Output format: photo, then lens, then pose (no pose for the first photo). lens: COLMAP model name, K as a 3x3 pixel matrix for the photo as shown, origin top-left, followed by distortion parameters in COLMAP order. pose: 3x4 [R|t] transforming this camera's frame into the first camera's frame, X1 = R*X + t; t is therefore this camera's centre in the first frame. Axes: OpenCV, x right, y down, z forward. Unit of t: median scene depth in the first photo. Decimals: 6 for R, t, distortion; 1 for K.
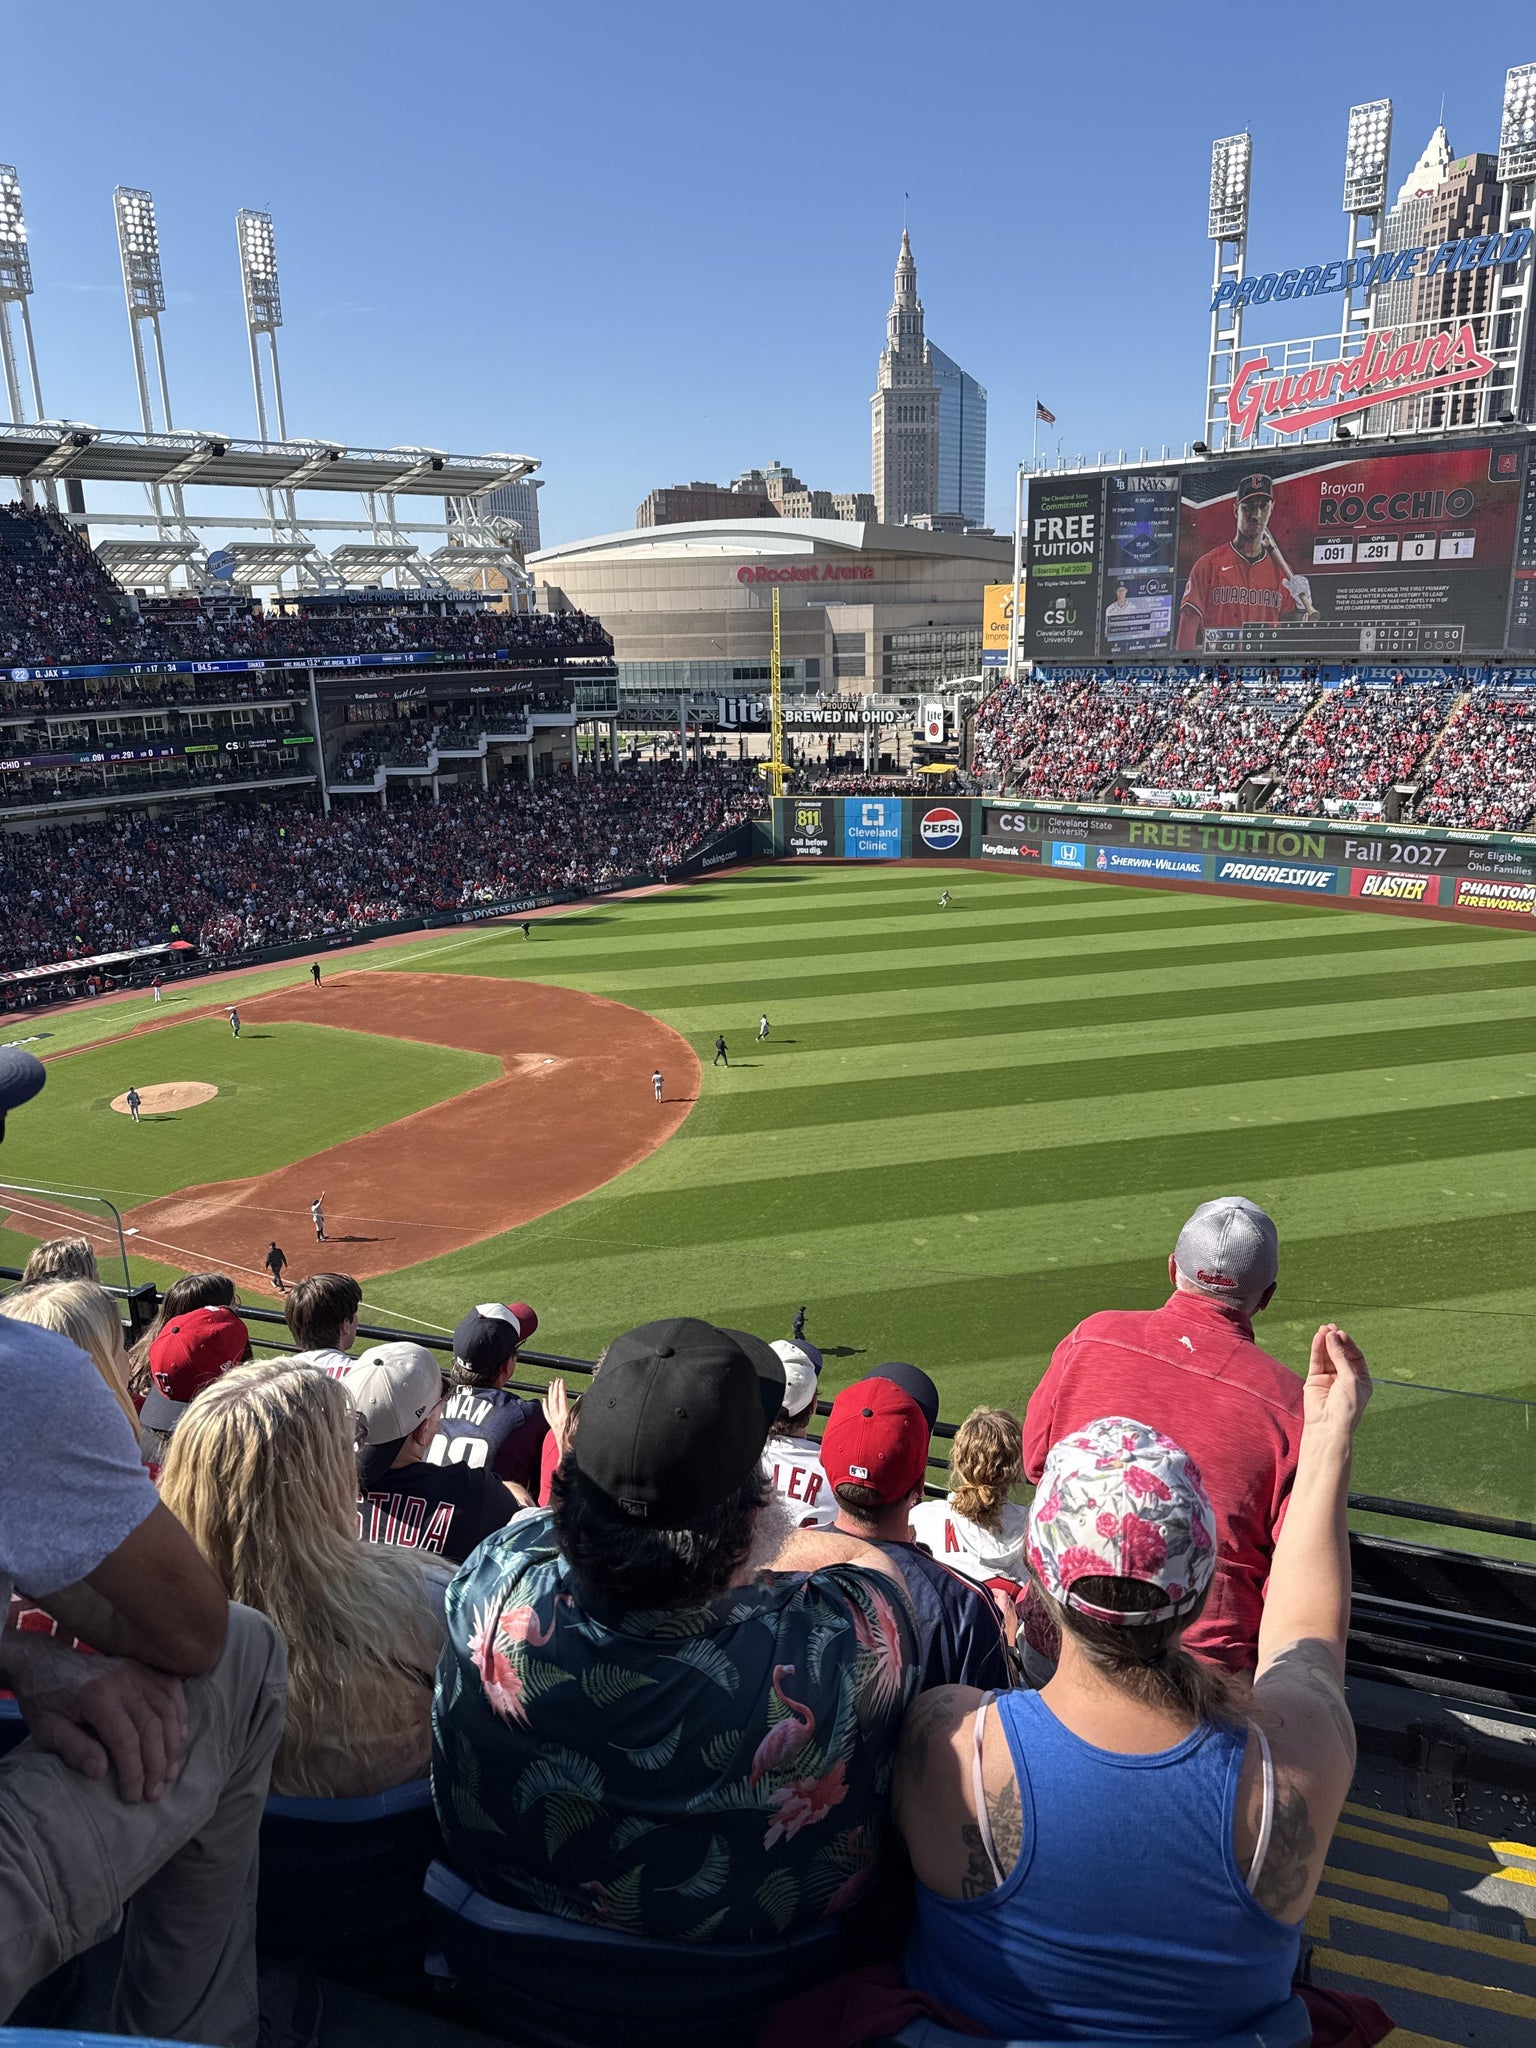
lens RADIAL K [[1440.2, 0, 760.2], [0, 1440.2, 1044.3], [0, 0, 1]] dist [0.127400, -0.198316]
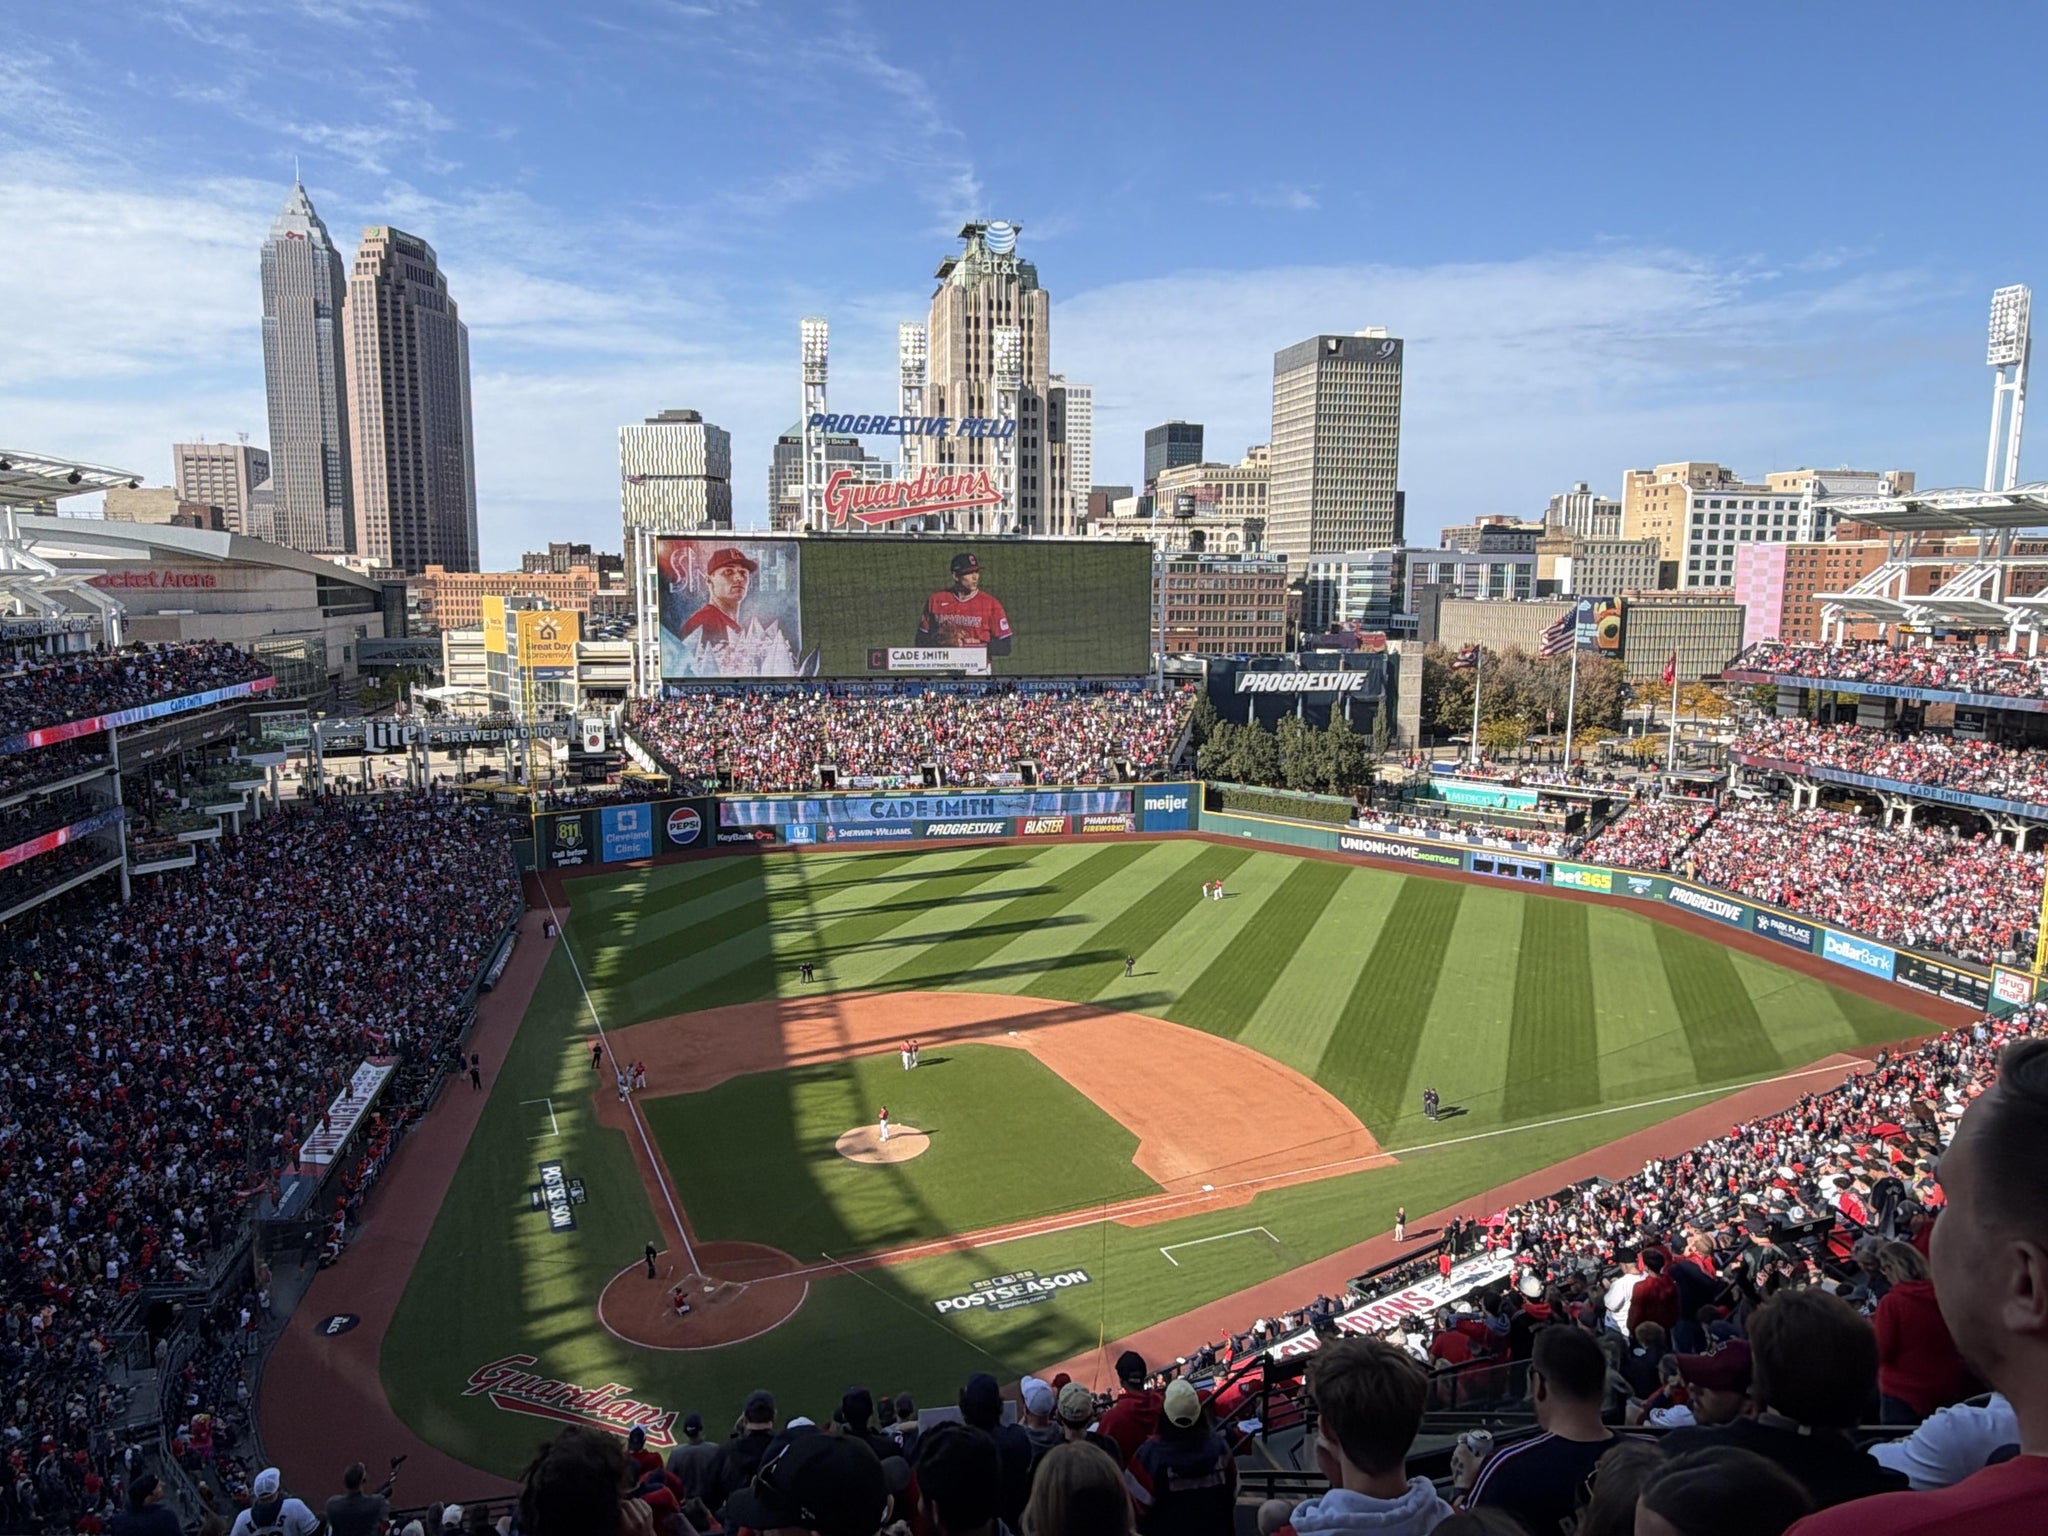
lens RADIAL K [[1379.8, 0, 1016.0], [0, 1379.8, 764.9], [0, 0, 1]] dist [0.007611, -0.002836]
pose [[0.580500, -0.081052, 0.810217, -0.603229], [0.211897, 0.975788, -0.054203, -0.082064], [-0.786206, 0.203147, 0.583619, 0.151925]]
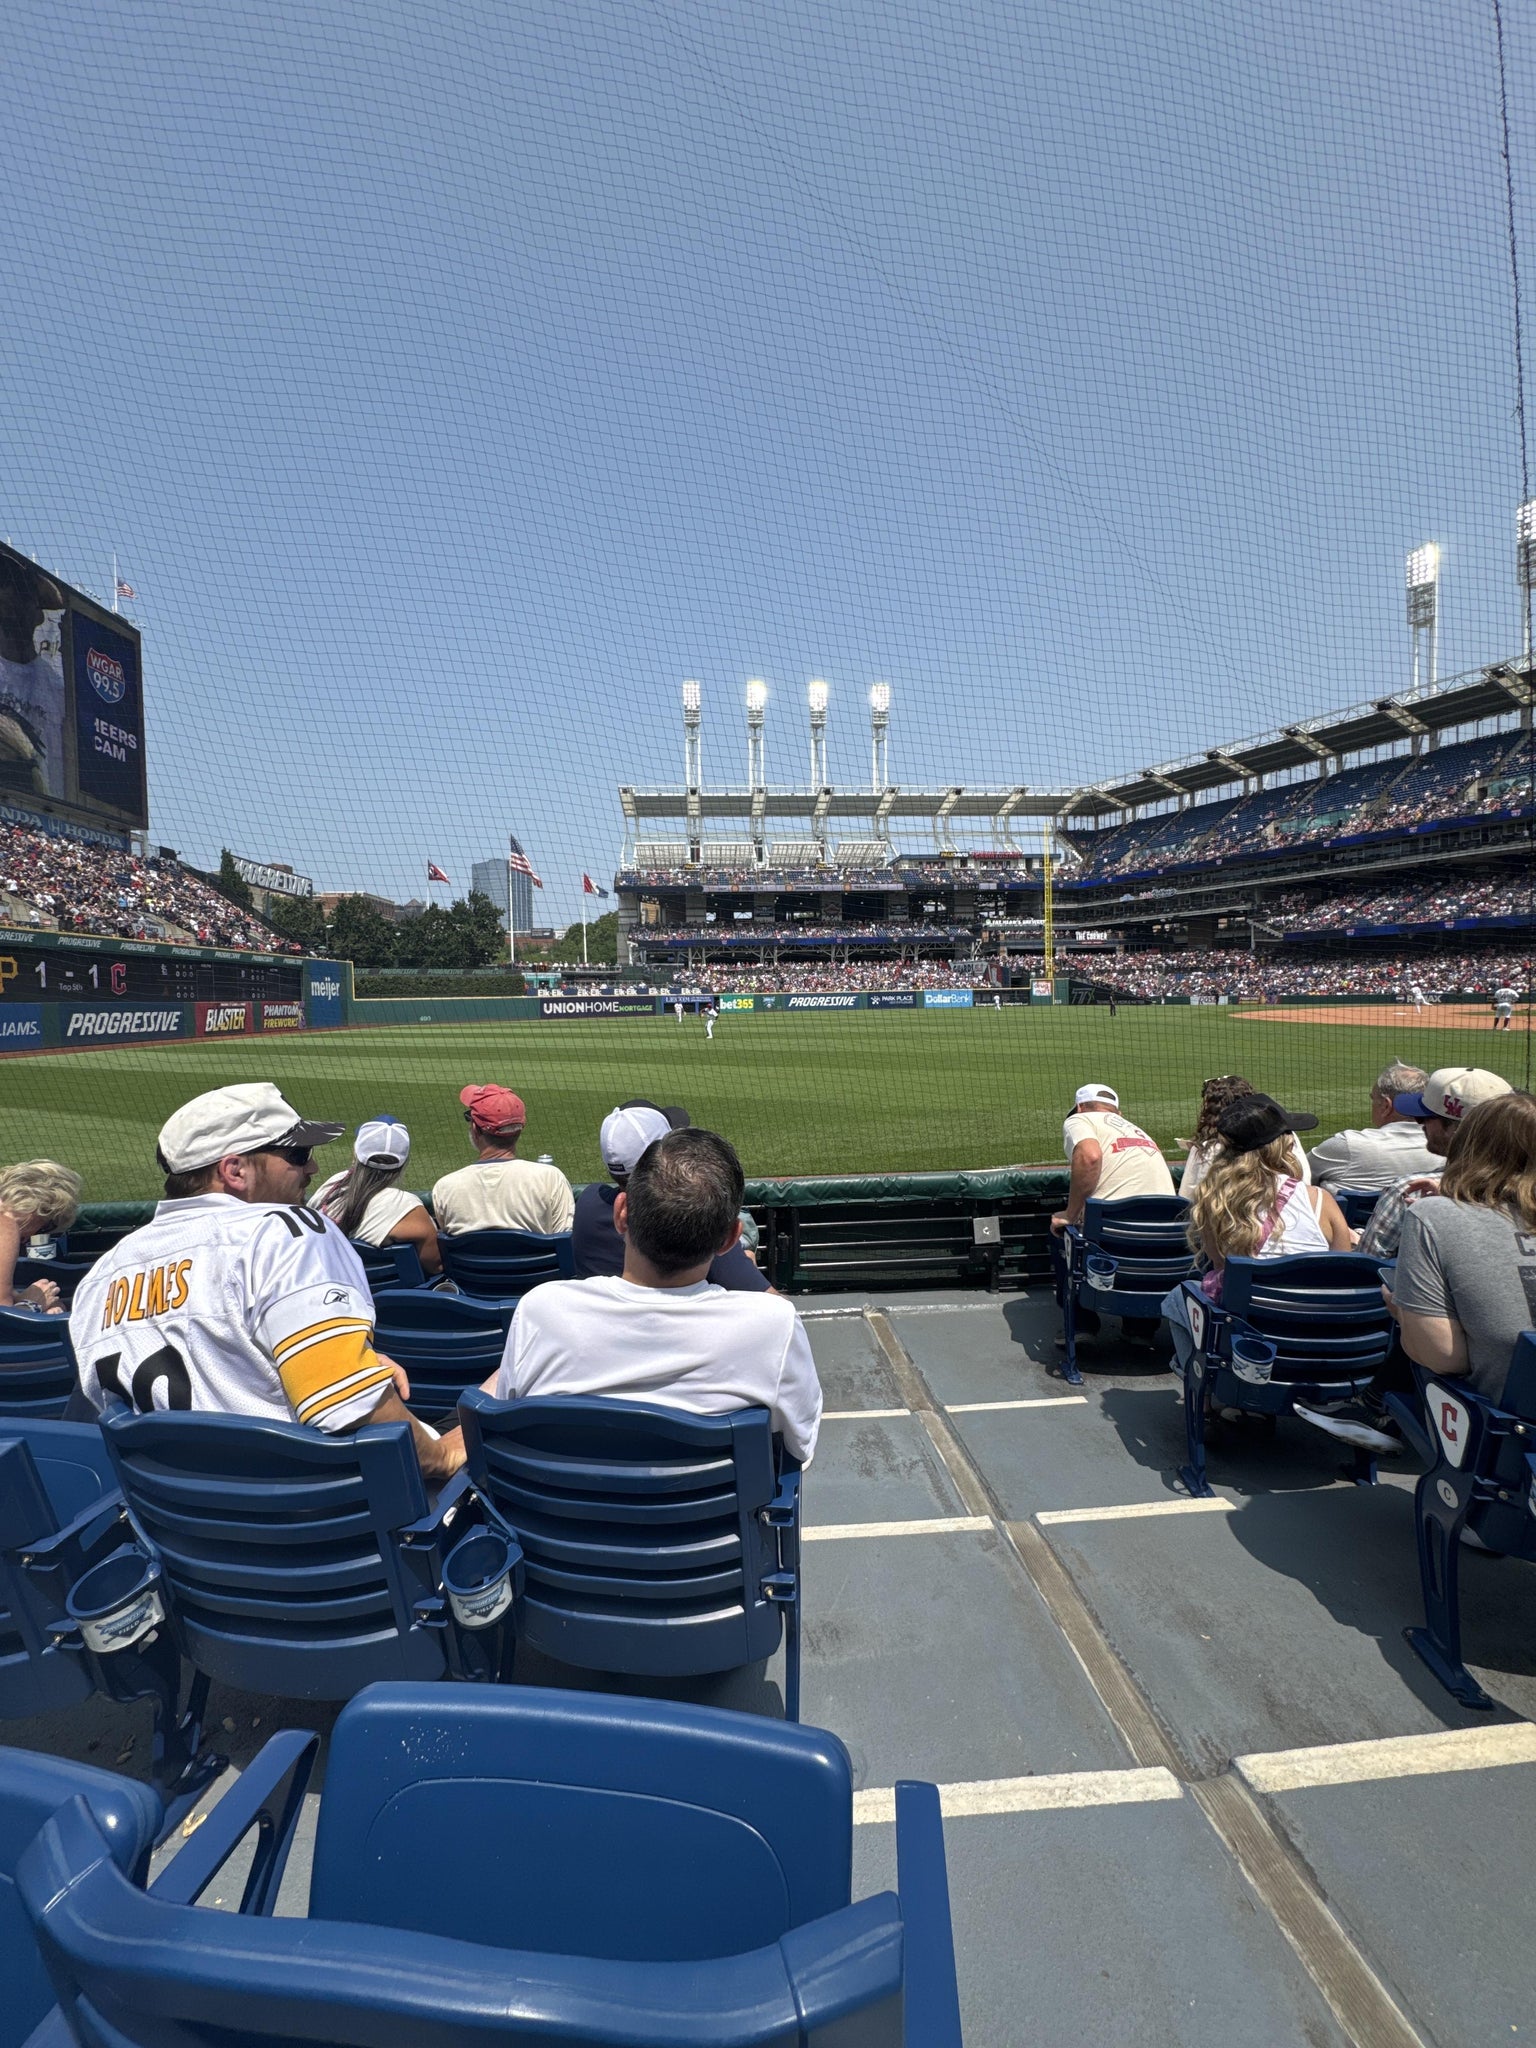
lens RADIAL K [[818.5, 0, 768.0], [0, 818.5, 1024.0], [0, 0, 1]] dist [0.001913, -0.000074]
pose [[-0.720686, 0.020818, 0.692949, -0.113820], [0.239365, 0.945551, 0.220540, -0.112310], [-0.650627, 0.324808, -0.686428, 0.933193]]
